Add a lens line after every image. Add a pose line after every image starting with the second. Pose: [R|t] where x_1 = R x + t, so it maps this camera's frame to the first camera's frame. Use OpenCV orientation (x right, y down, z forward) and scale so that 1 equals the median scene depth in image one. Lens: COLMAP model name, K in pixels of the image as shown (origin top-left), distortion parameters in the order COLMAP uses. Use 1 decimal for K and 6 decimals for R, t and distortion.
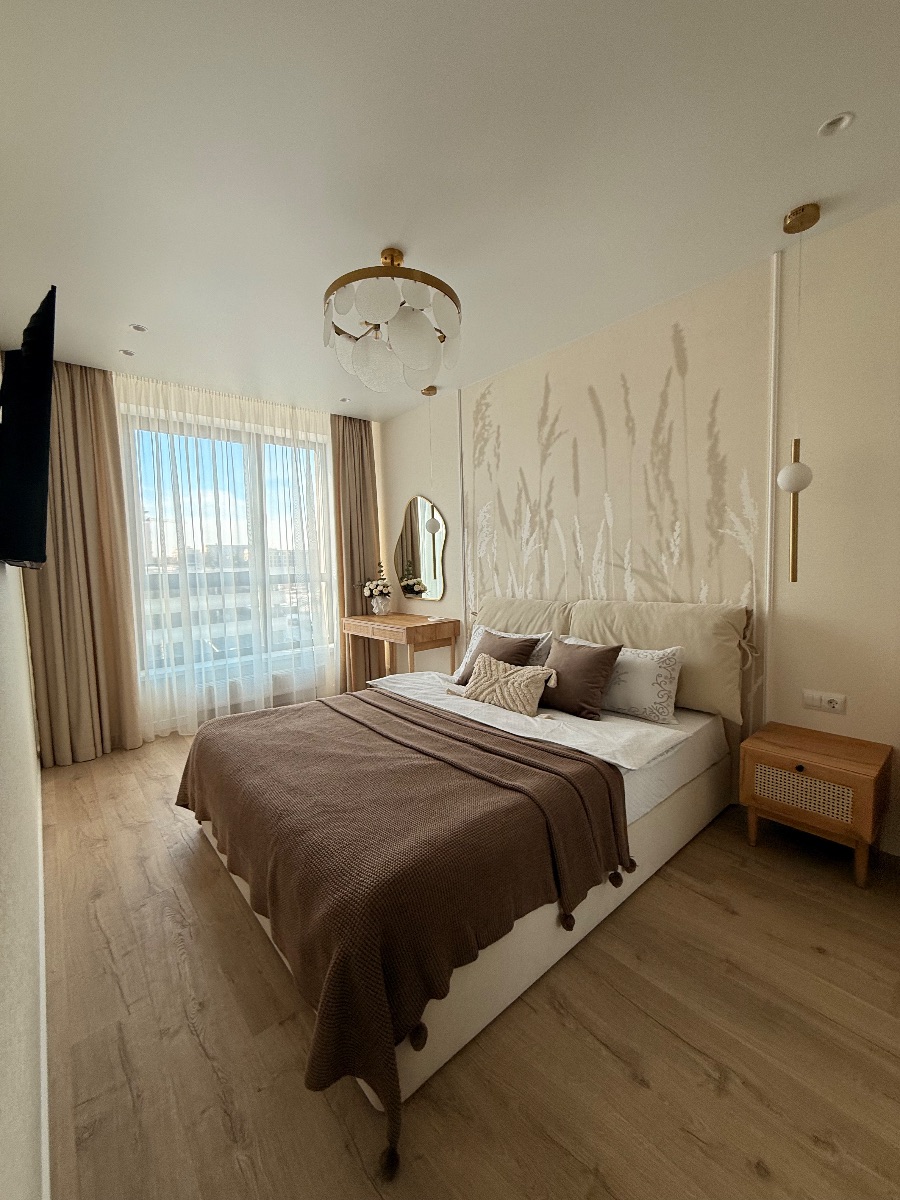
lens RADIAL K [[479.7, 0, 450.0], [0, 479.7, 600.0], [0, 0, 1]] dist [-0.000284, 0.000103]
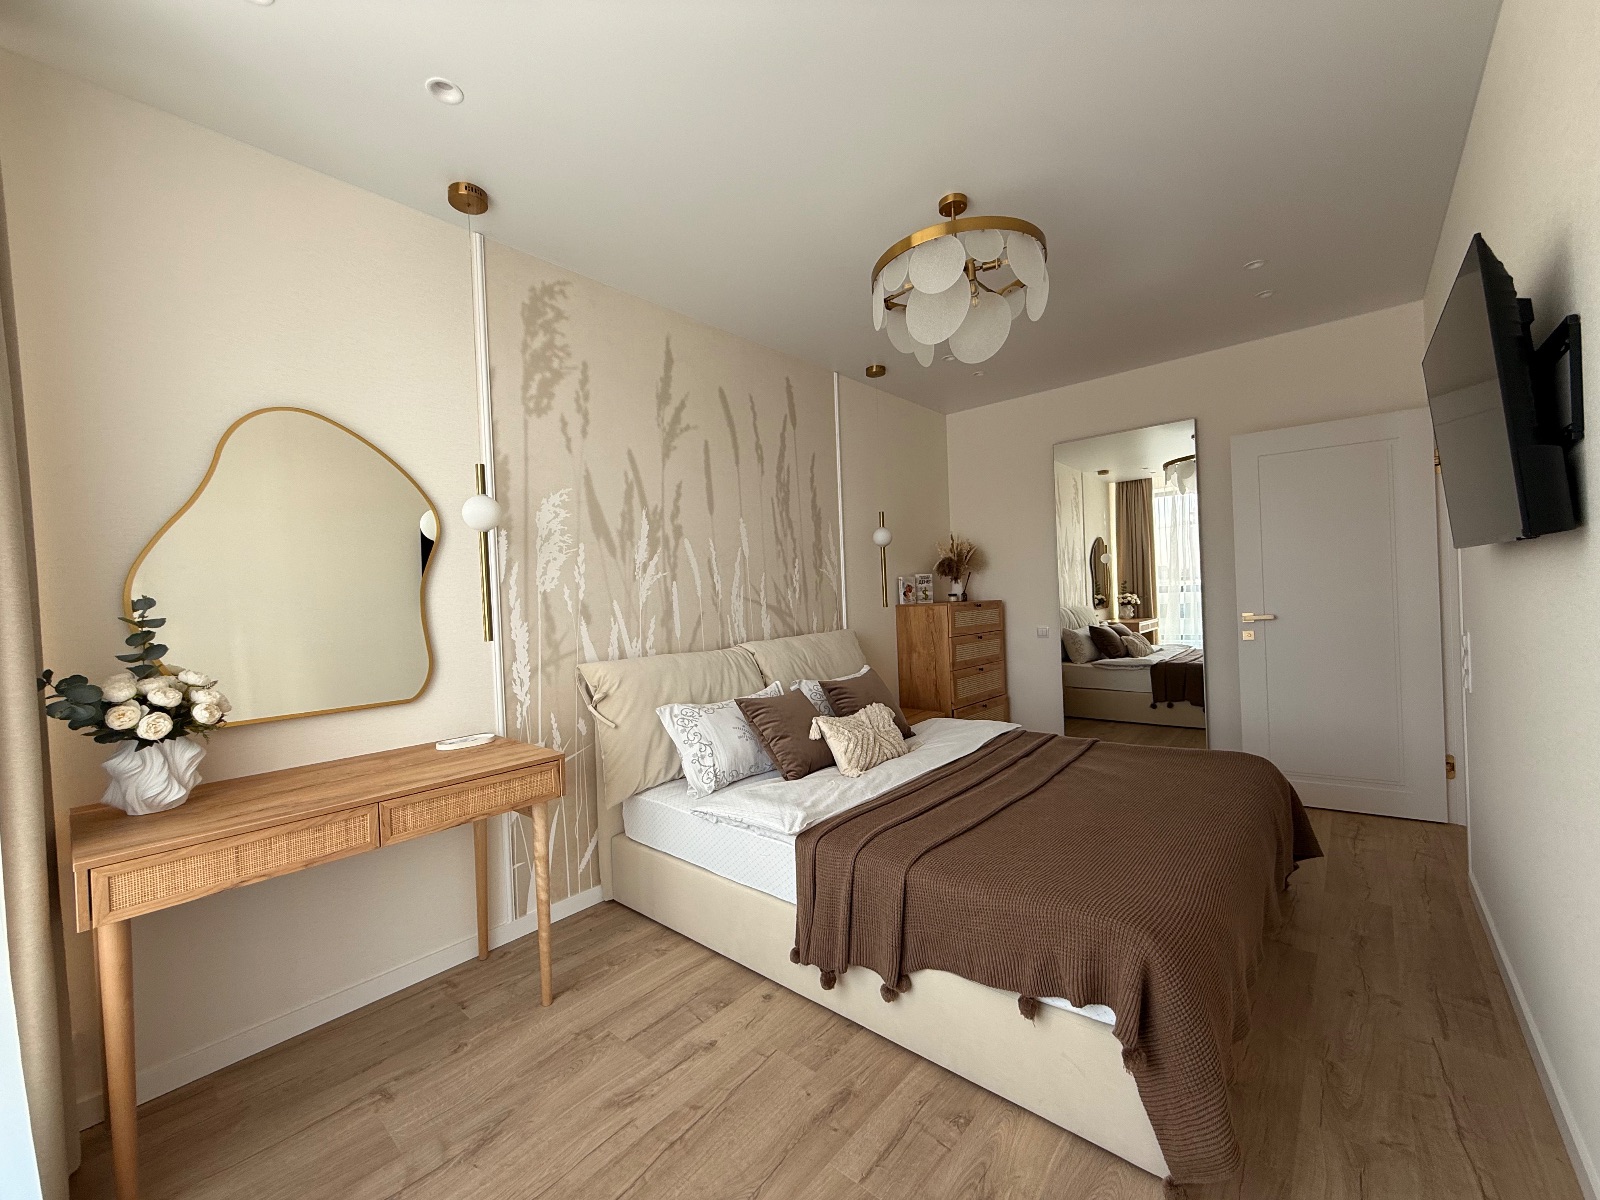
lens RADIAL K [[639.5, 0, 800.0], [0, 639.5, 600.0], [0, 0, 1]] dist [-0.000284, 0.000103]
pose [[-0.142928, 0.027656, 0.989347, -0.764722], [0.125055, 0.992103, -0.009667, -0.048063], [-0.981801, 0.122341, -0.145258, 1.000728]]
